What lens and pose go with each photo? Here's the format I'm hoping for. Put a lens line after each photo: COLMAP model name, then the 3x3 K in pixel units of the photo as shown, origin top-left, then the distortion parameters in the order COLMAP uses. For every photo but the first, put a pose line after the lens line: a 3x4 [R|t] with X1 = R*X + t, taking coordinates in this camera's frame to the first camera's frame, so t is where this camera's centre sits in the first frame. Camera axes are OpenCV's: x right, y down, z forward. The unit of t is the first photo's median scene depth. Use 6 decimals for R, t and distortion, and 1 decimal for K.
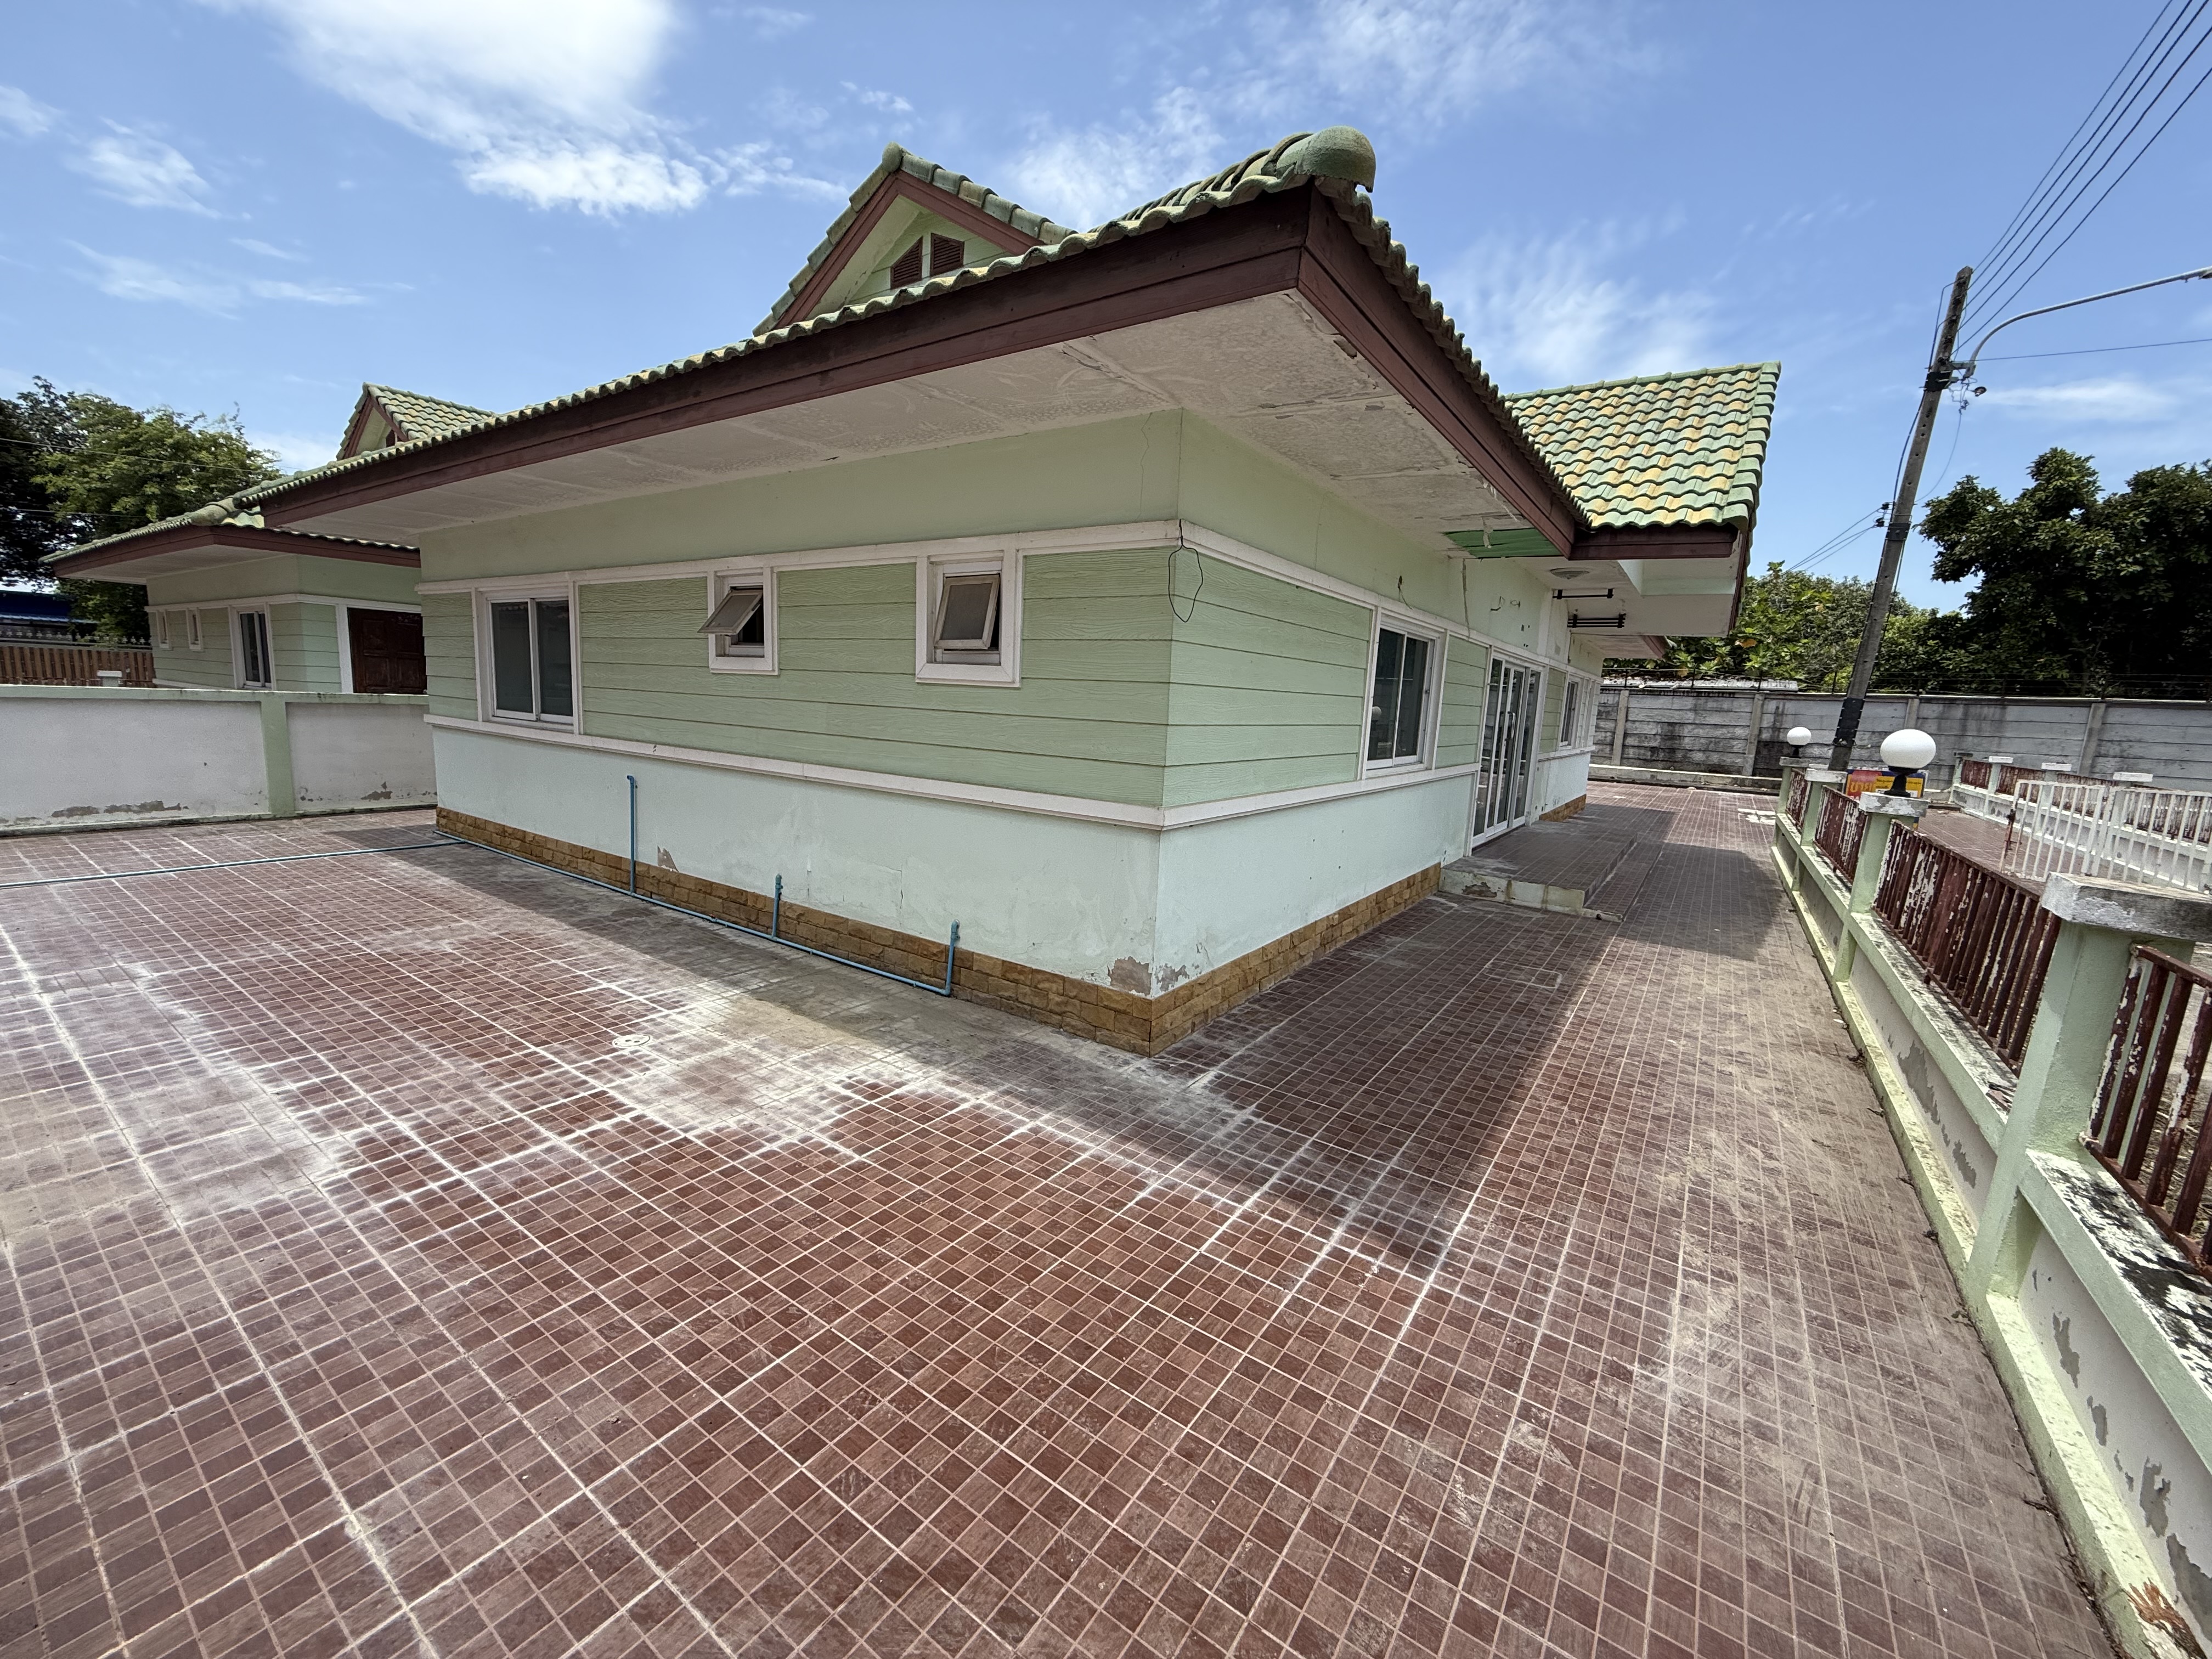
lens RADIAL K [[881.8, 0, 1106.0], [0, 881.8, 829.5], [0, 0, 1]] dist [-0.000502, 0.000086]
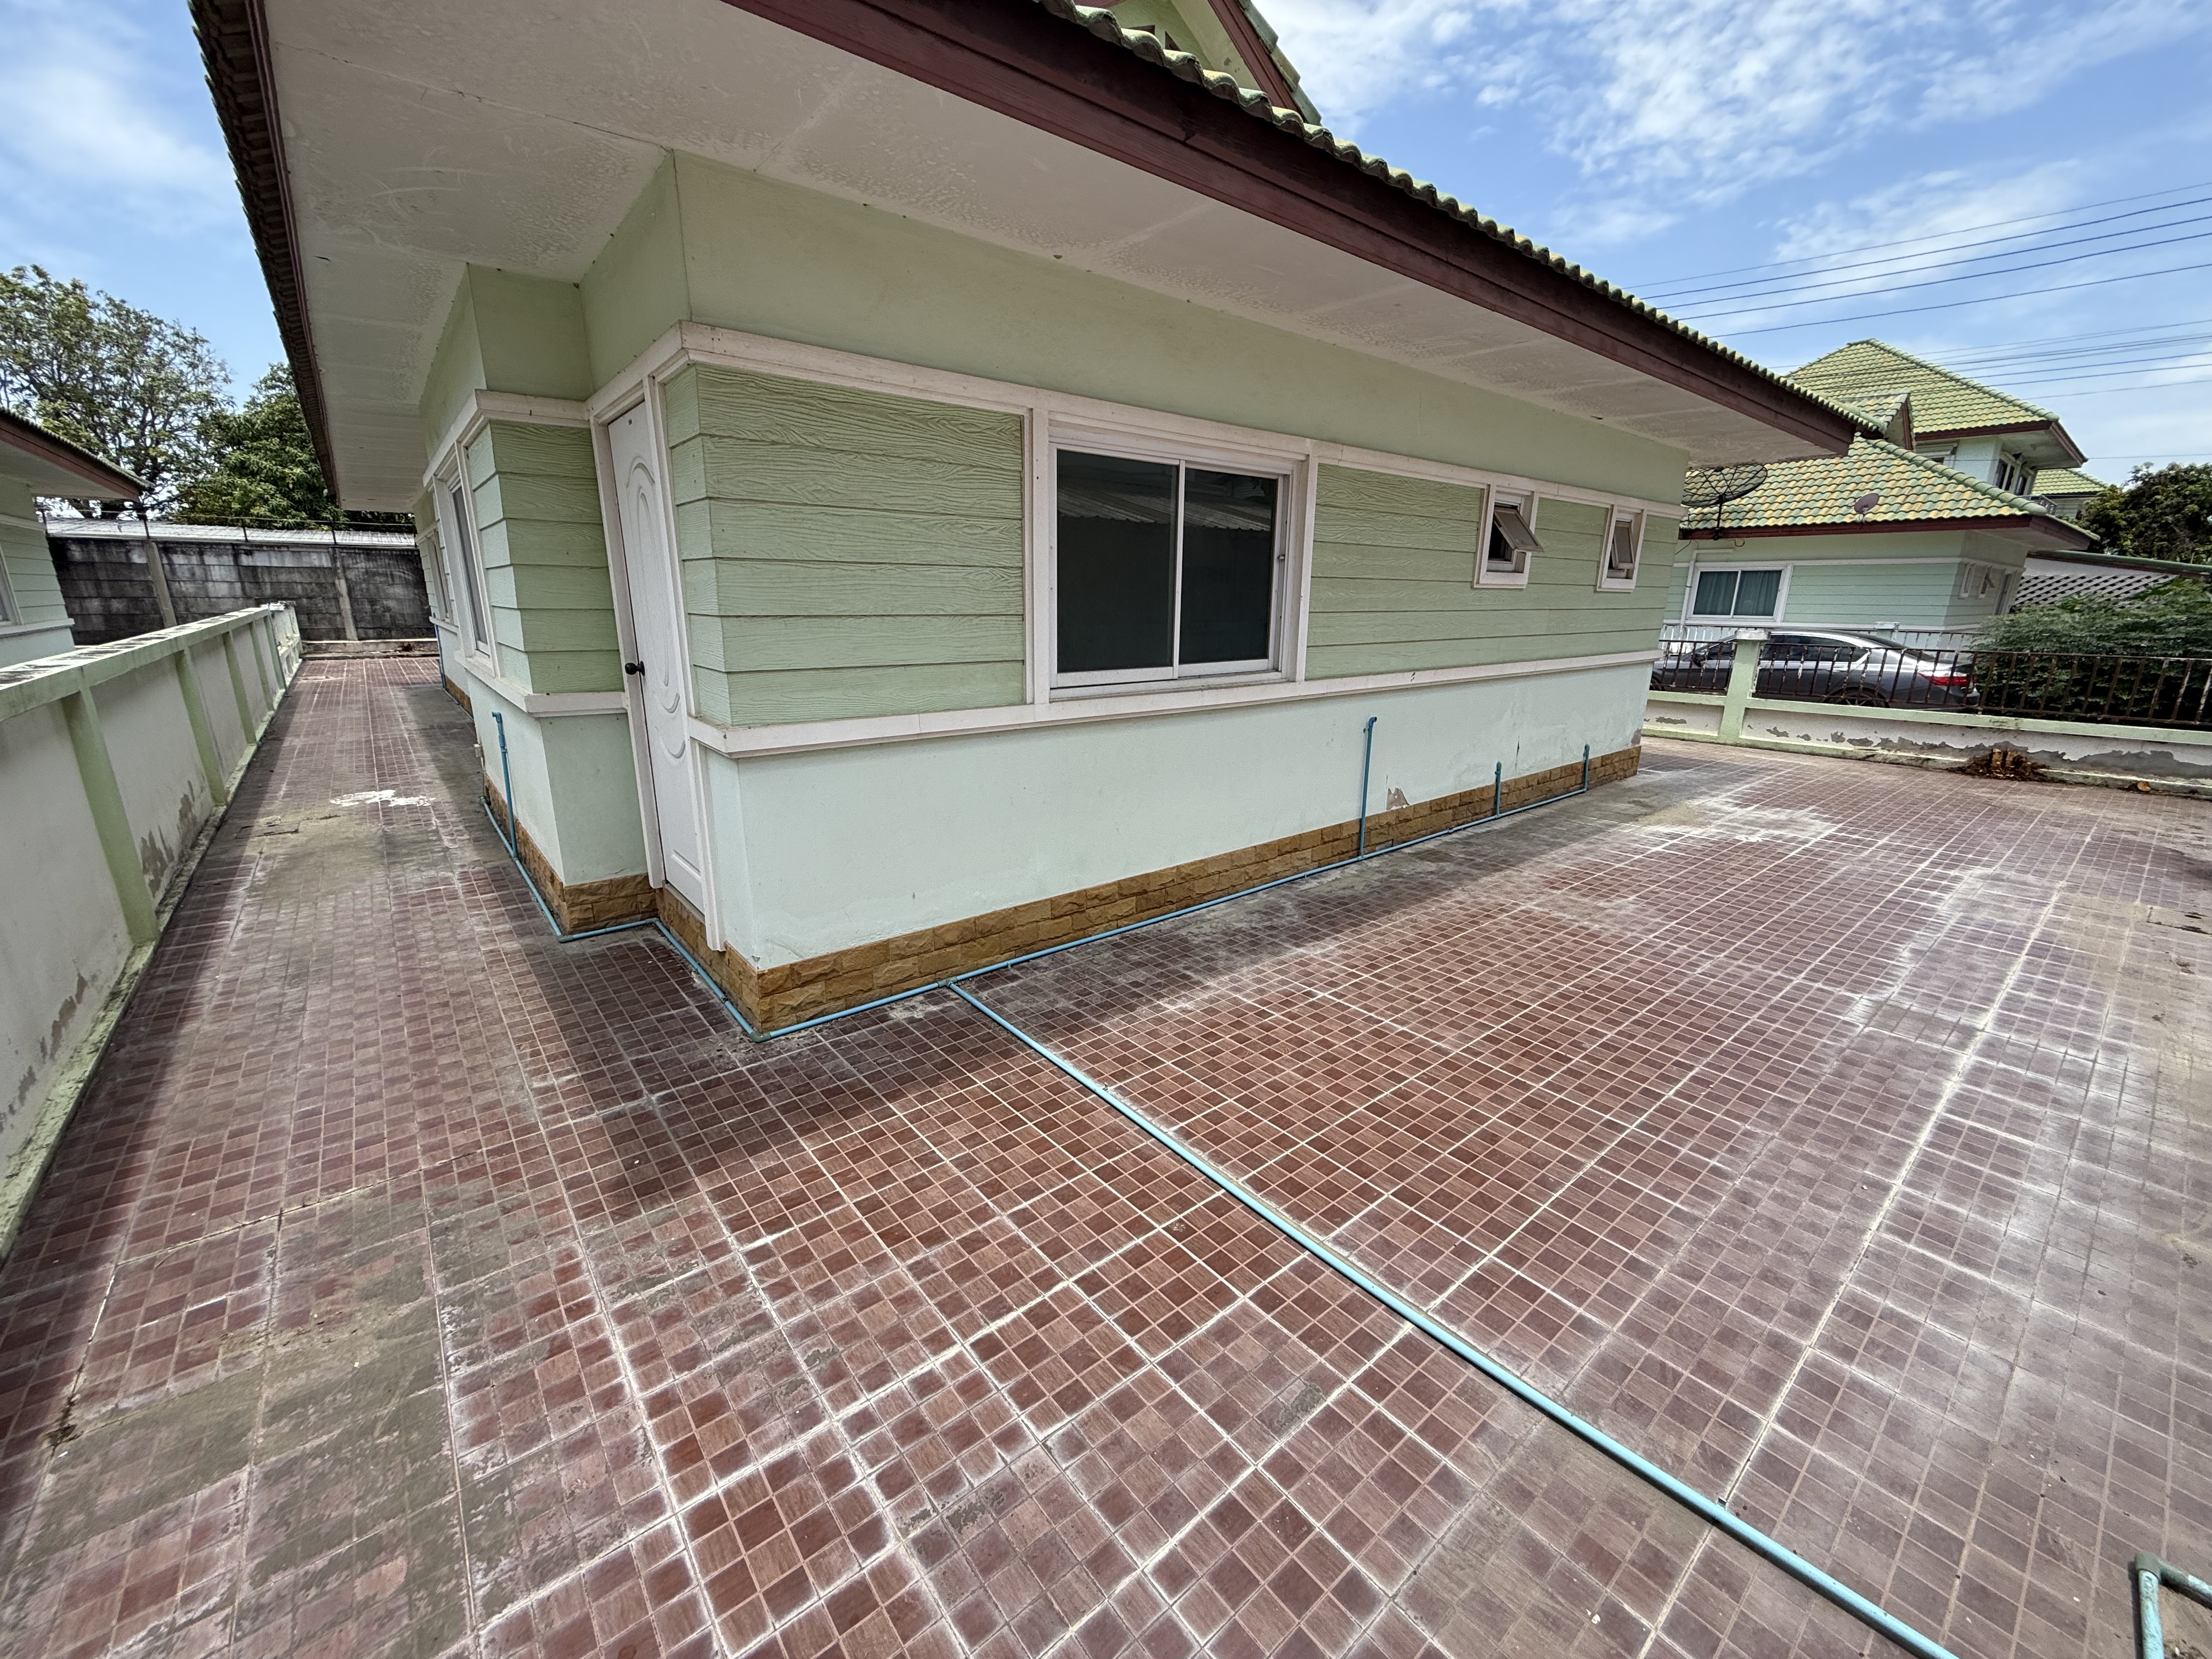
lens RADIAL K [[881.8, 0, 1106.0], [0, 881.8, 829.5], [0, 0, 1]] dist [-0.000502, 0.000086]
pose [[0.268978, -0.290861, 0.918178, -1.764576], [0.148842, 0.954412, 0.258736, -0.267055], [-0.951576, 0.067069, 0.300008, 1.259499]]
